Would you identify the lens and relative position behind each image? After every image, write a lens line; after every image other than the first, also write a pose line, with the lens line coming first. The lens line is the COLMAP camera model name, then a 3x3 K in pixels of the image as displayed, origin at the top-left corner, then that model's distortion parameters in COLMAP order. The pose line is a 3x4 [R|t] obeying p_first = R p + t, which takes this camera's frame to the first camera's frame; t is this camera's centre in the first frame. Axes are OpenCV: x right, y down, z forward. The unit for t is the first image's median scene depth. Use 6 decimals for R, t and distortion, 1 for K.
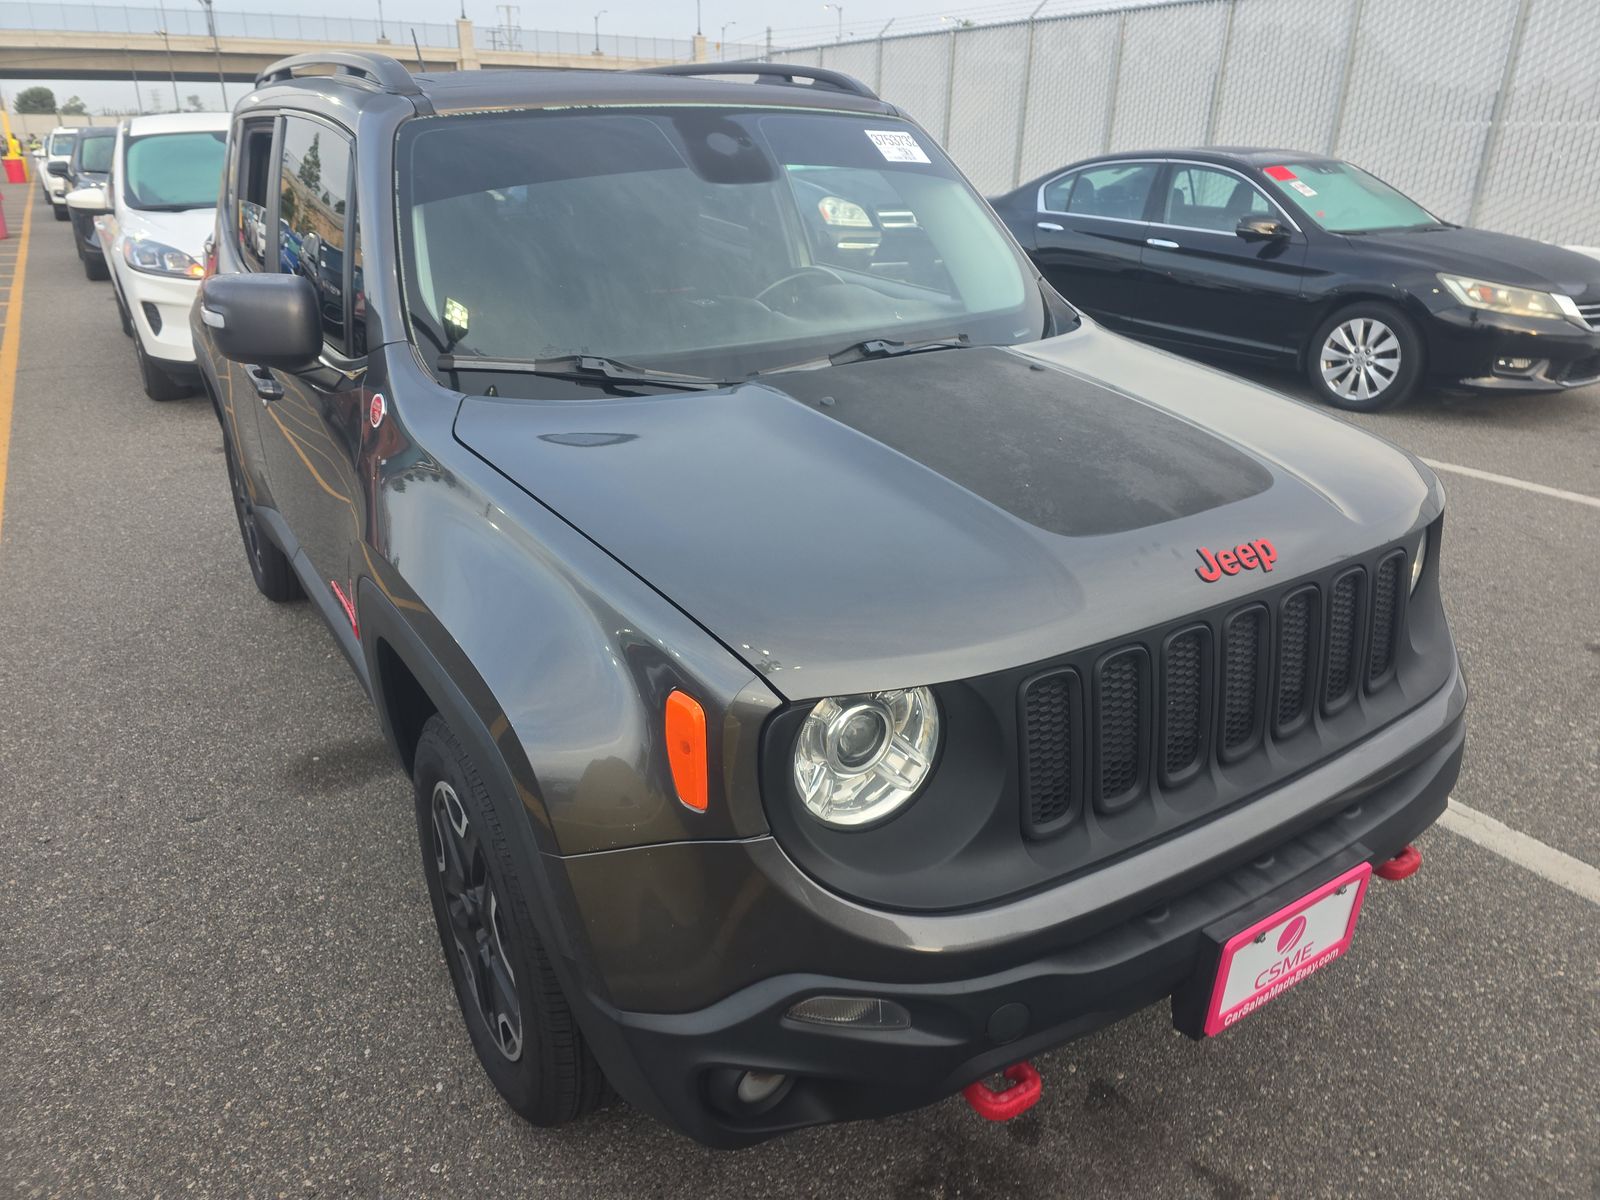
lens RADIAL K [[1065.8, 0, 800.0], [0, 1065.8, 600.0], [0, 0, 1]] dist [0.059601, -0.057300]
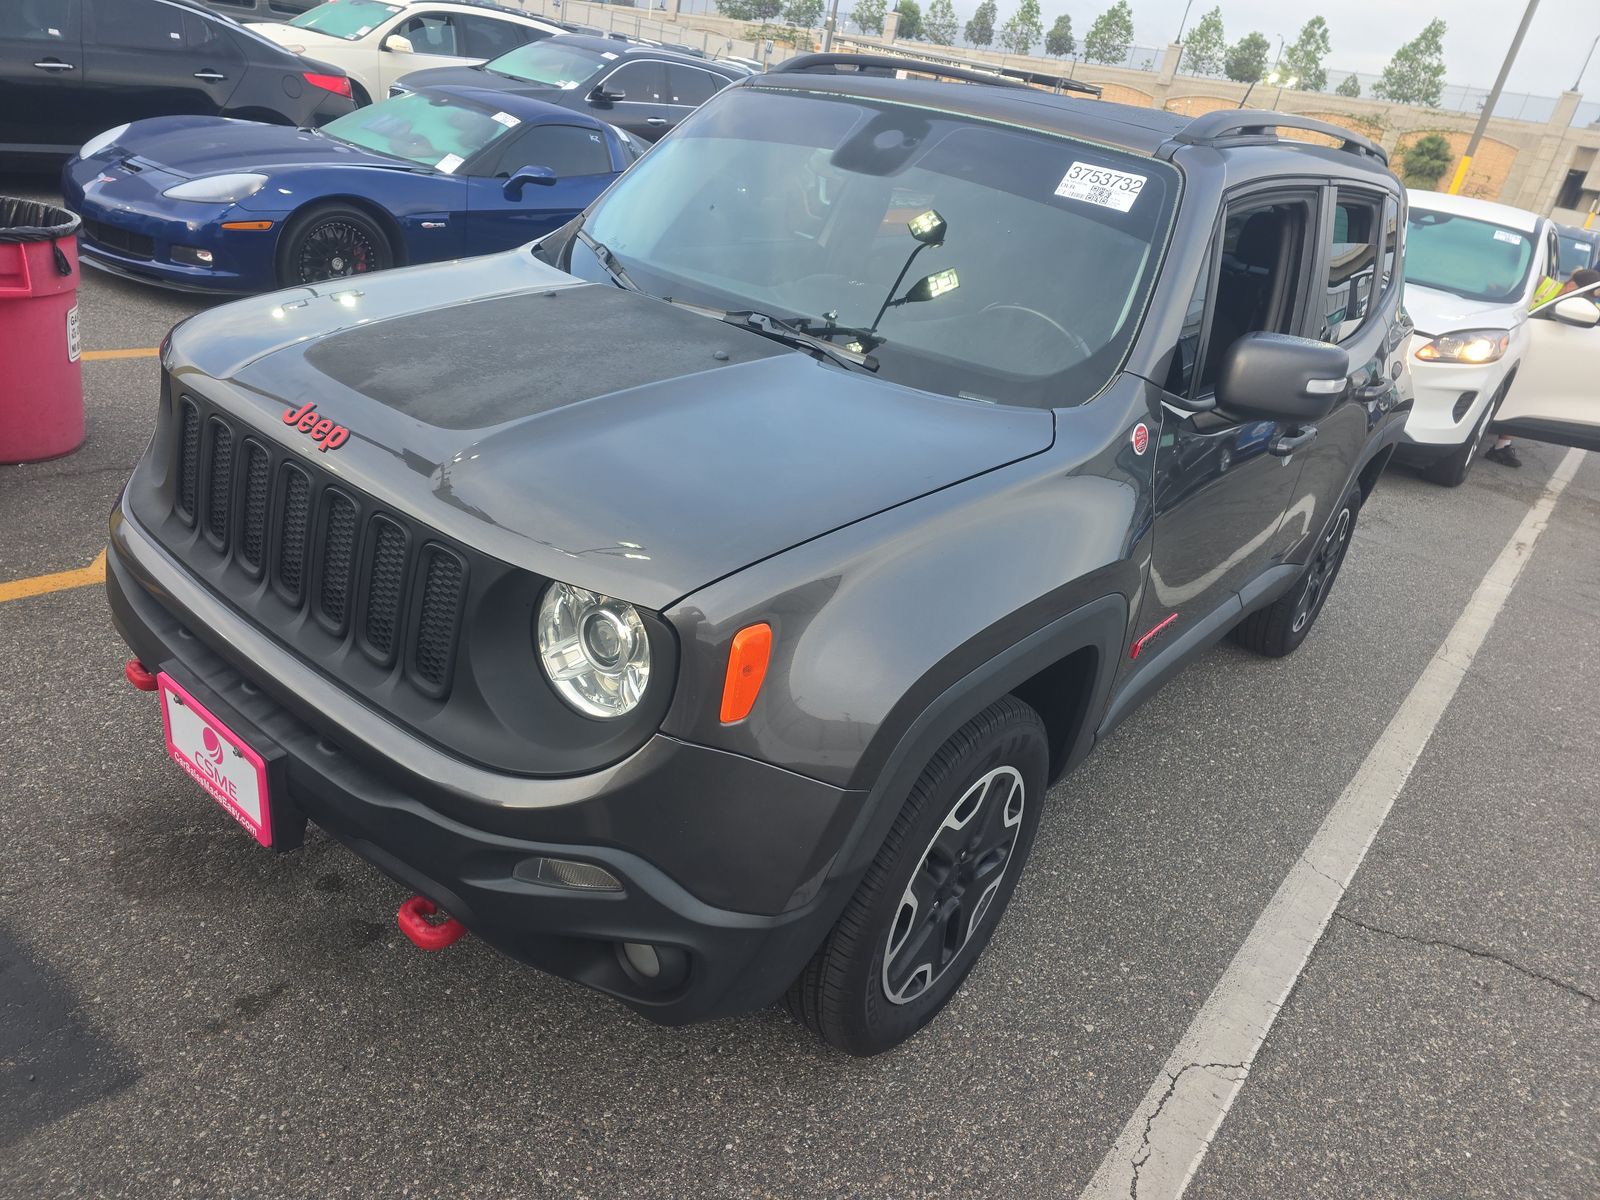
lens RADIAL K [[1065.8, 0, 800.0], [0, 1065.8, 600.0], [0, 0, 1]] dist [0.059601, -0.057300]
pose [[0.312390, 0.452978, -0.834999, 1.065606], [-0.522942, 0.815817, 0.246928, -0.289867], [0.793060, 0.359518, 0.491734, 0.614840]]
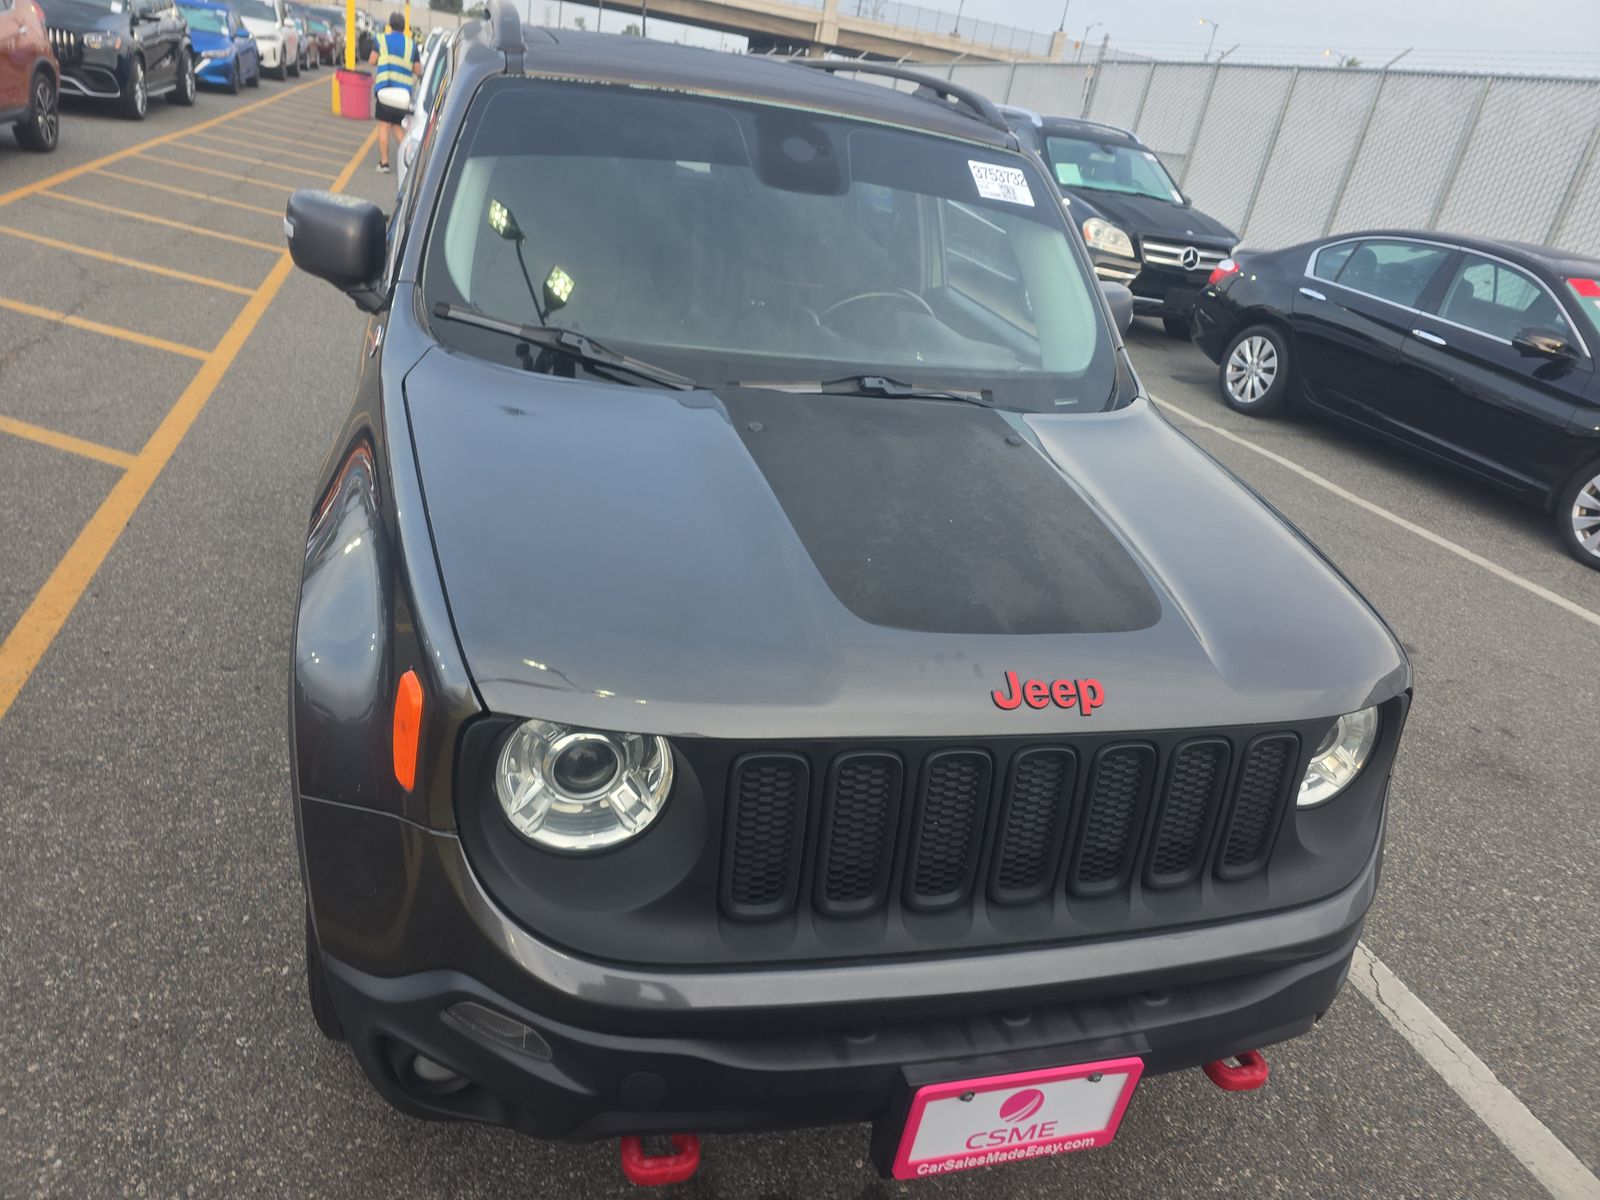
lens RADIAL K [[1070.9, 0, 800.0], [0, 1070.9, 600.0], [0, 0, 1]] dist [0.058982, -0.057620]
pose [[0.947716, 0.252473, -0.195172, 0.244317], [-0.250637, 0.967467, 0.034464, -0.062891], [0.197524, 0.016255, 0.980163, 0.038040]]
